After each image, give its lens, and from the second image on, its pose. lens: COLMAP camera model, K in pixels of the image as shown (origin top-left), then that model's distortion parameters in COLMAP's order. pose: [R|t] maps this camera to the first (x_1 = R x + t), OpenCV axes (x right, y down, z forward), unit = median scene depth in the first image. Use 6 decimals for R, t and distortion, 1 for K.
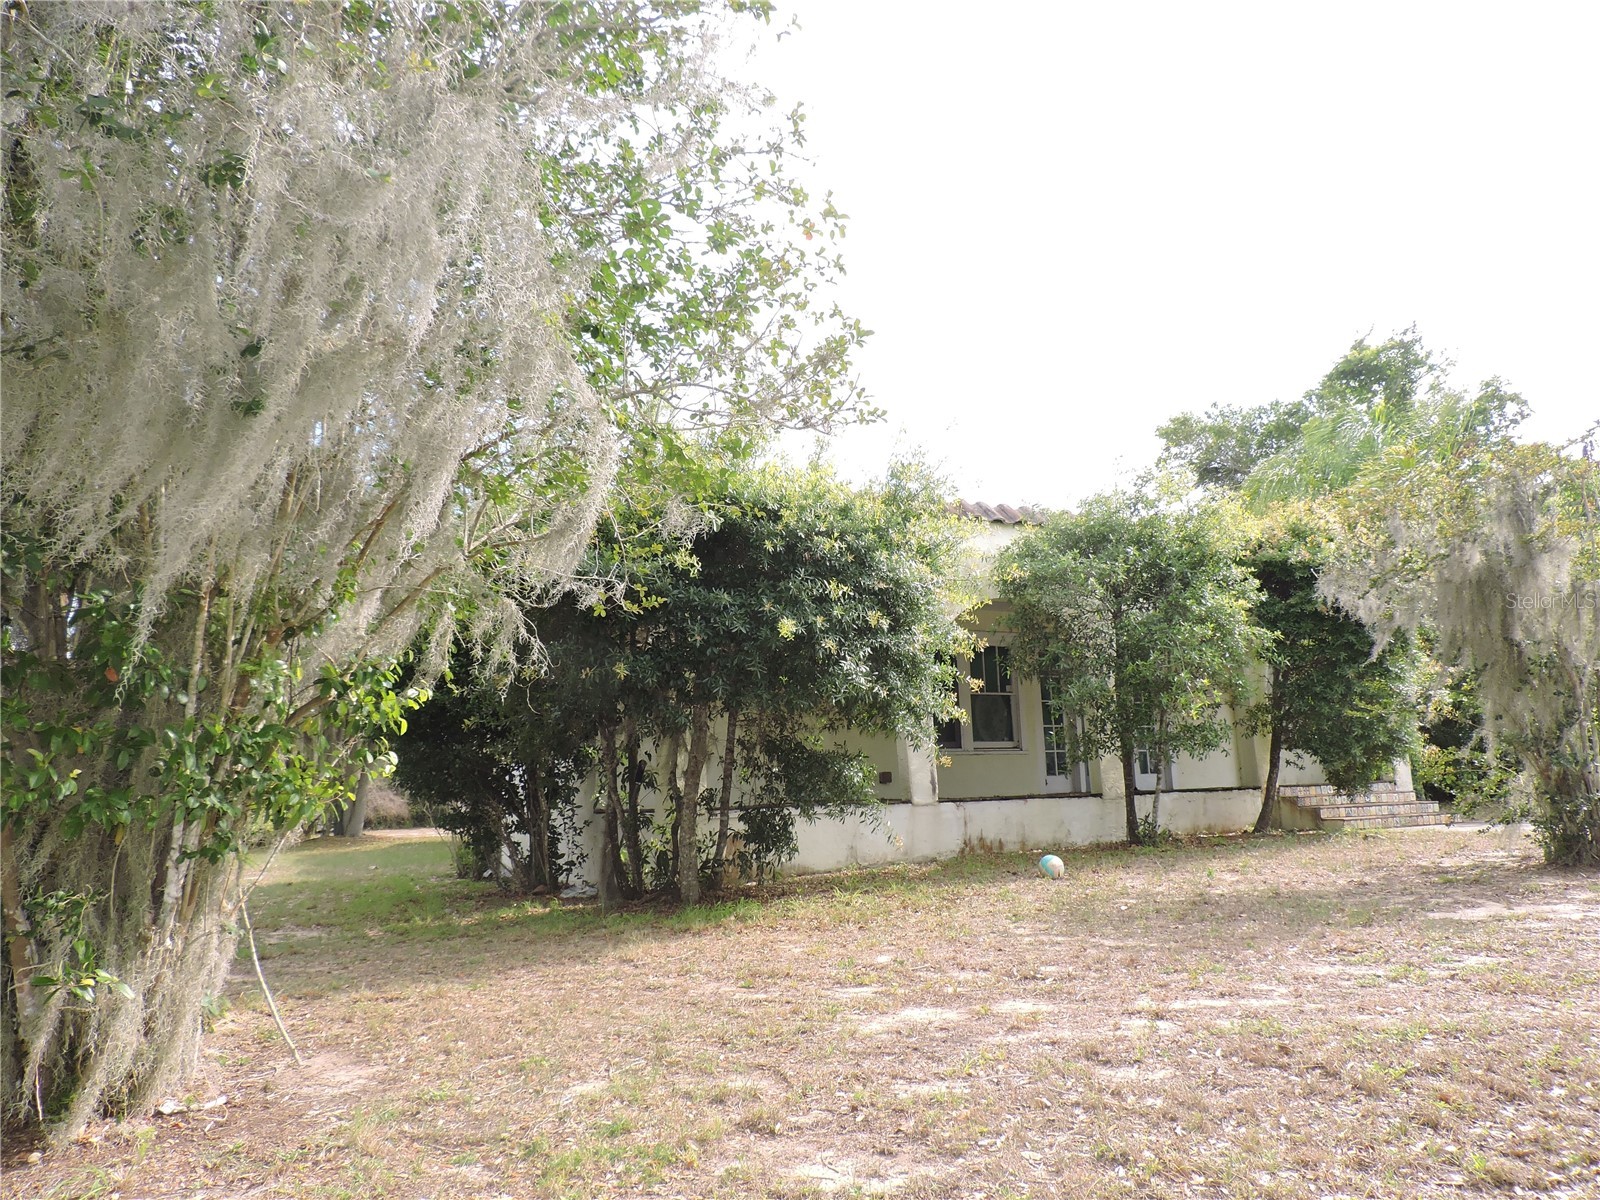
lens RADIAL K [[1148.3, 0, 798.8], [0, 1148.3, 602.5], [0, 0, 1]] dist [-0.022682, 0.005452]
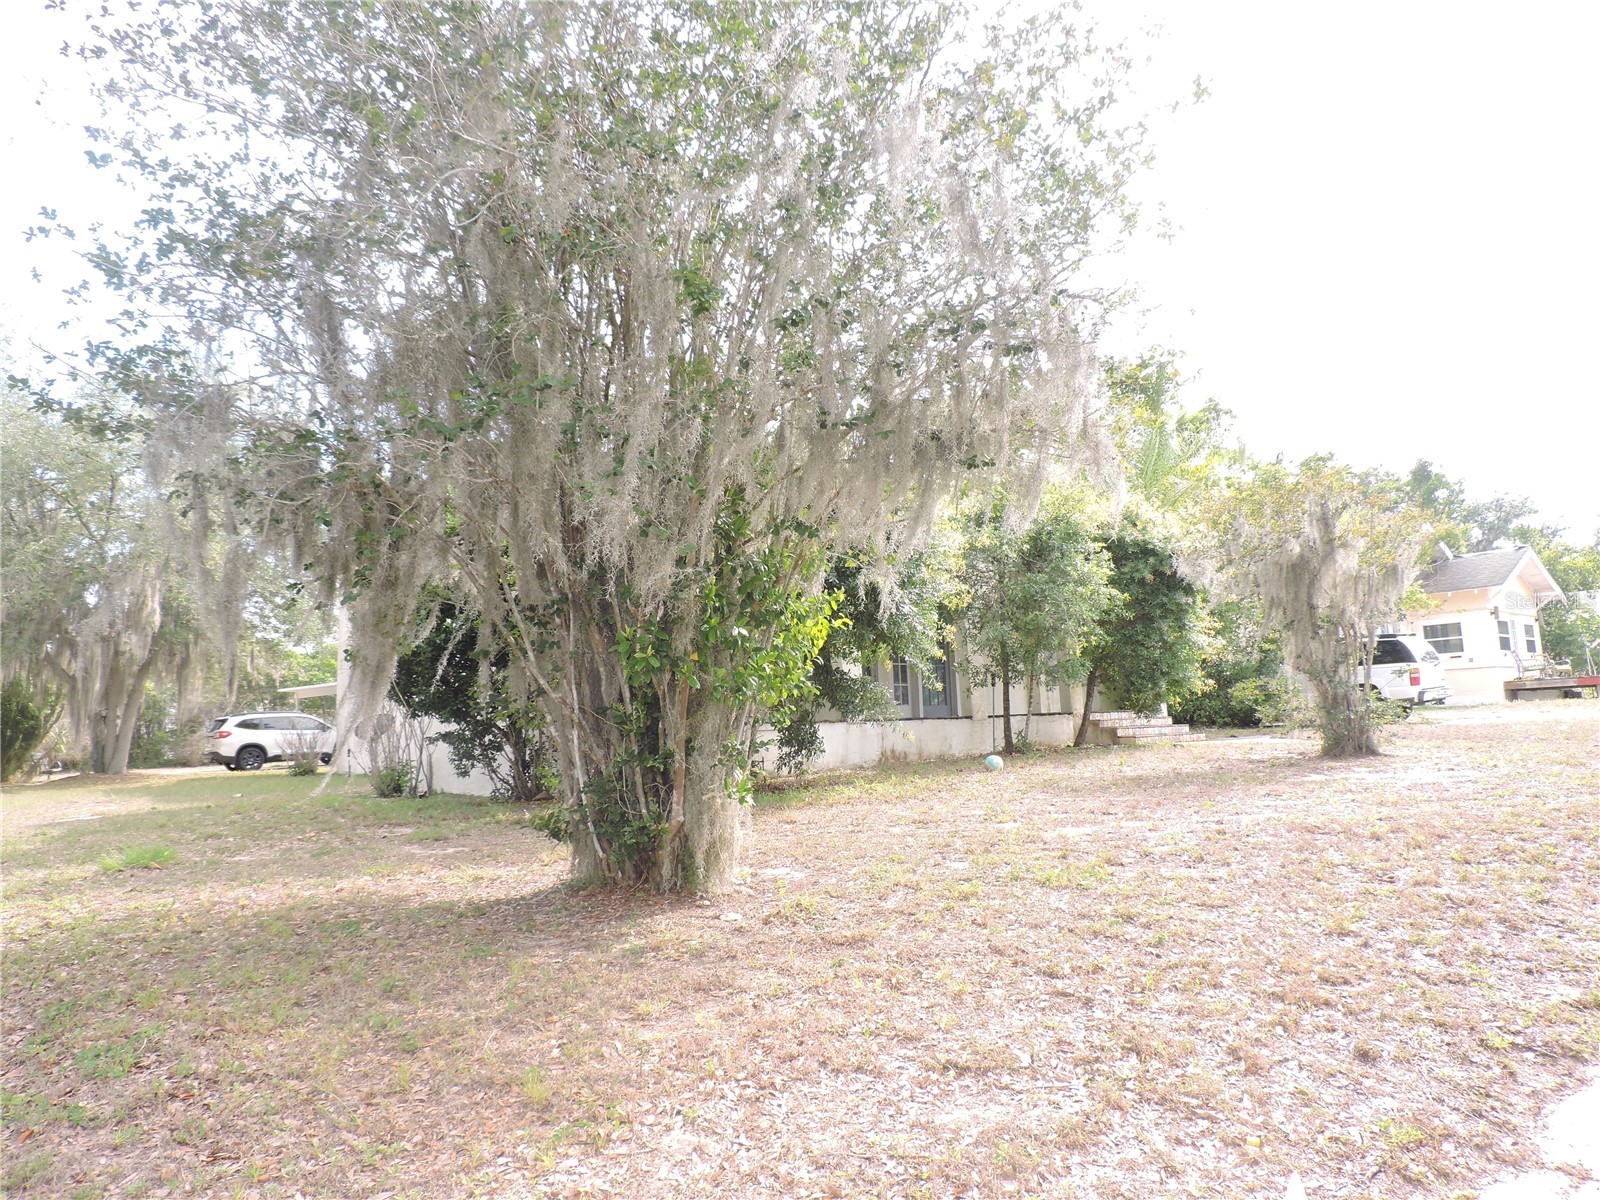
lens RADIAL K [[1148.3, 0, 801.7], [0, 1148.3, 599.8], [0, 0, 1]] dist [-0.022682, 0.005452]
pose [[0.960010, 0.029923, 0.278361, -0.299345], [-0.042577, 0.998311, 0.039521, -0.002973], [-0.276708, -0.049792, 0.959663, -0.169790]]
